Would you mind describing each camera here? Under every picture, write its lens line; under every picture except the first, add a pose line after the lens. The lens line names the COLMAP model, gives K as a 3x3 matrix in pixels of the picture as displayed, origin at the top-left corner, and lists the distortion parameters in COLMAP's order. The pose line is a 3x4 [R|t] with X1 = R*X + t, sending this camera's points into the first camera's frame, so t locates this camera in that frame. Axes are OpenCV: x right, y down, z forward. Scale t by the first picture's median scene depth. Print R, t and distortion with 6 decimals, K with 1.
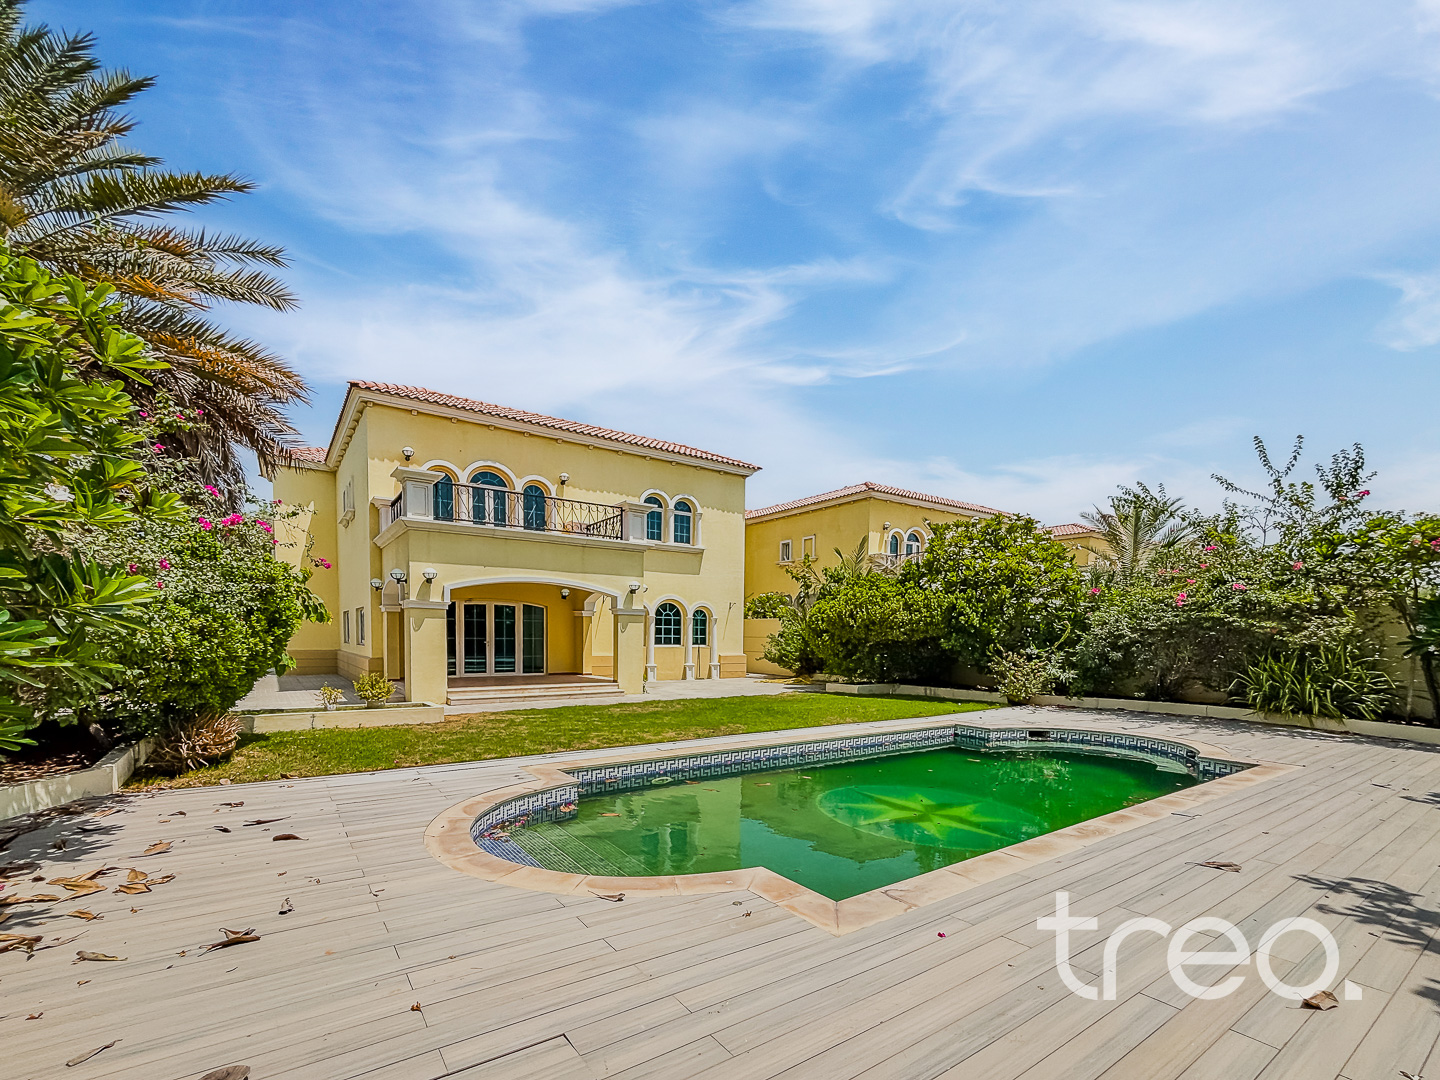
lens RADIAL K [[555.7, 0, 716.8], [0, 555.7, 636.8], [0, 0, 1]] dist [0.013259, -0.000152]
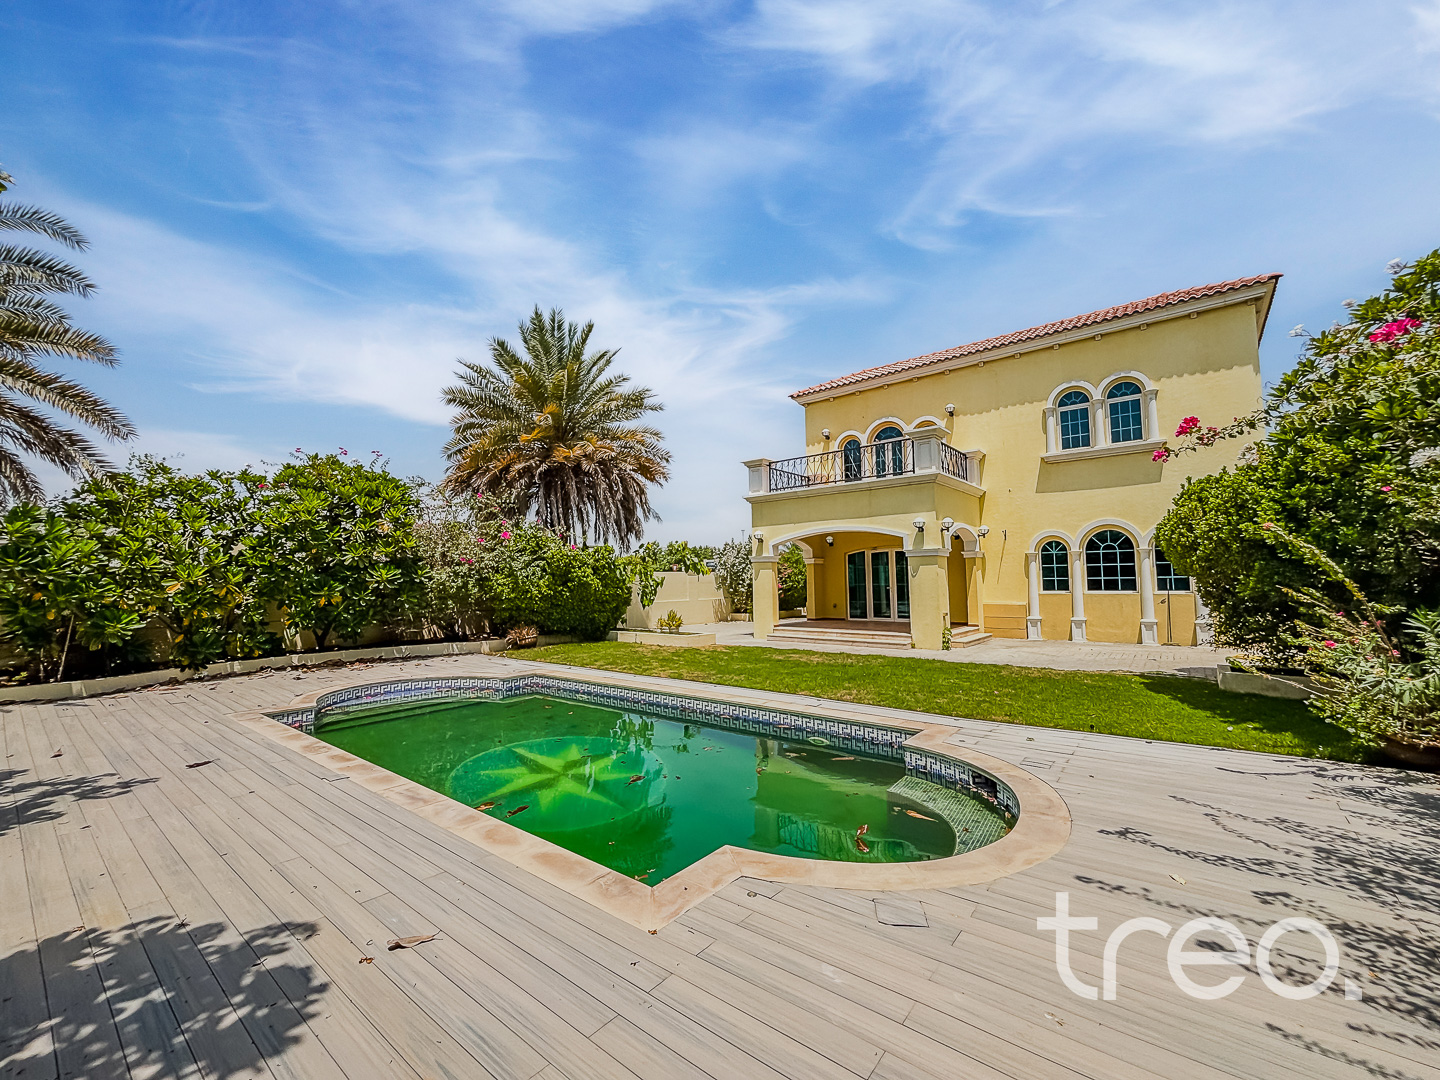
lens RADIAL K [[595.1, 0, 719.1], [0, 595.1, 506.2], [0, 0, 1]] dist [0.007512, -0.000855]
pose [[0.325141, -0.134507, -0.936051, 0.537874], [0.016000, 0.990474, -0.136769, 0.004726], [0.945530, 0.029493, 0.324196, 0.337922]]
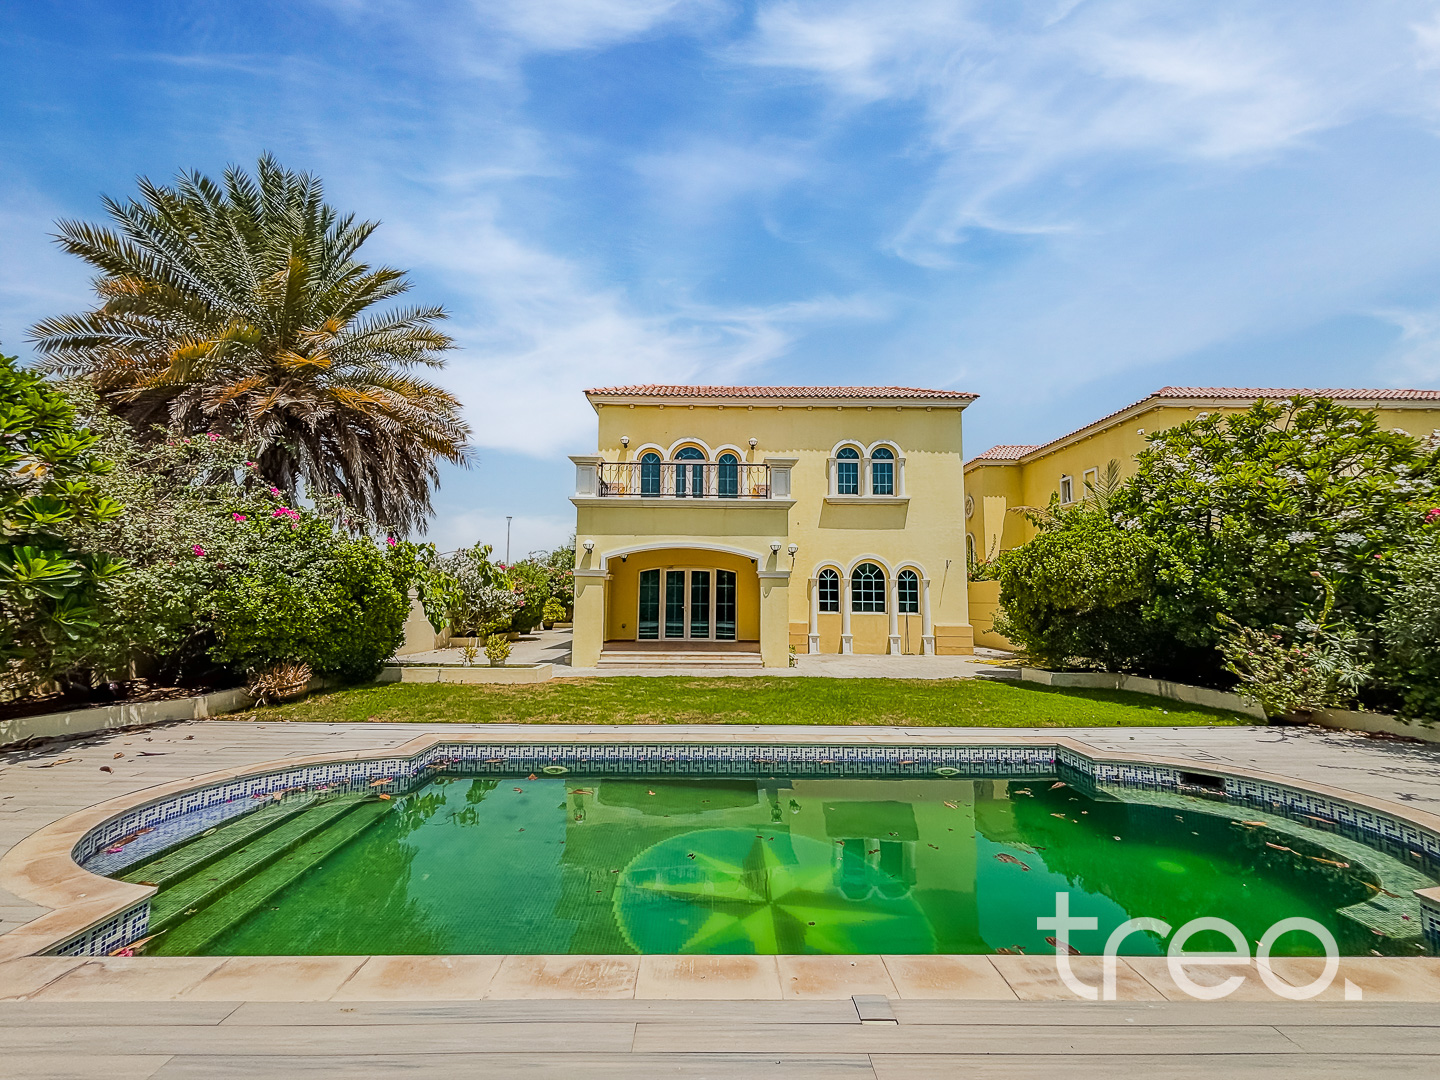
lens RADIAL K [[581.5, 0, 717.4], [0, 581.5, 529.4], [0, 0, 1]] dist [0.002385, -0.000143]
pose [[0.860271, -0.065417, -0.505623, 0.203941], [0.001604, 0.992076, -0.125626, 0.000579], [0.509835, 0.107261, 0.853559, 0.107017]]
